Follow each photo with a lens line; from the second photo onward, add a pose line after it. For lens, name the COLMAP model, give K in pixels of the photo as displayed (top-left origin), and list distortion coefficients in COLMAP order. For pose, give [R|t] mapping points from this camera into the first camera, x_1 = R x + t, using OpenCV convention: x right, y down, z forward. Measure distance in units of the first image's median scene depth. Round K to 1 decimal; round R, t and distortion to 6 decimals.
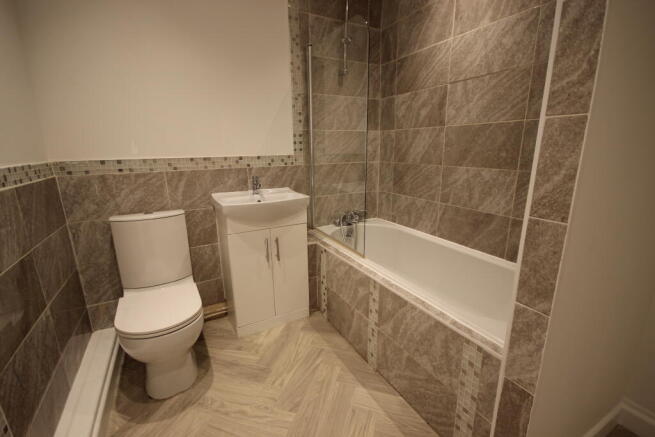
lens RADIAL K [[302.7, 0, 327.3], [0, 302.7, 222.0], [0, 0, 1]] dist [0.000355, -0.000625]
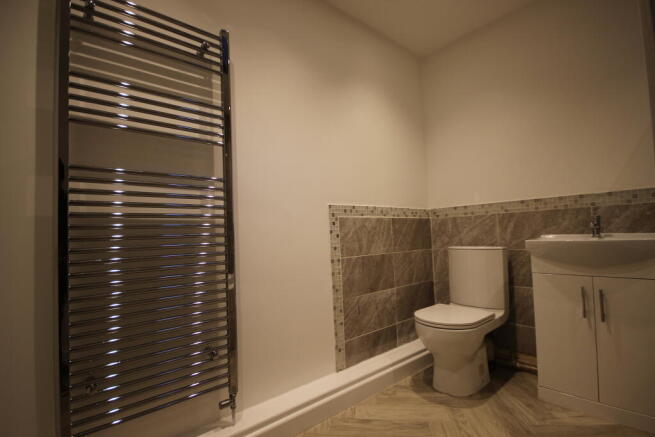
lens RADIAL K [[302.7, 0, 327.3], [0, 302.7, 219.6], [0, 0, 1]] dist [0.000355, -0.000625]
pose [[0.202900, -0.042427, -0.978280, 0.476128], [-0.205300, 0.975013, -0.084865, 0.090347], [0.957436, 0.218060, 0.189120, 0.163890]]
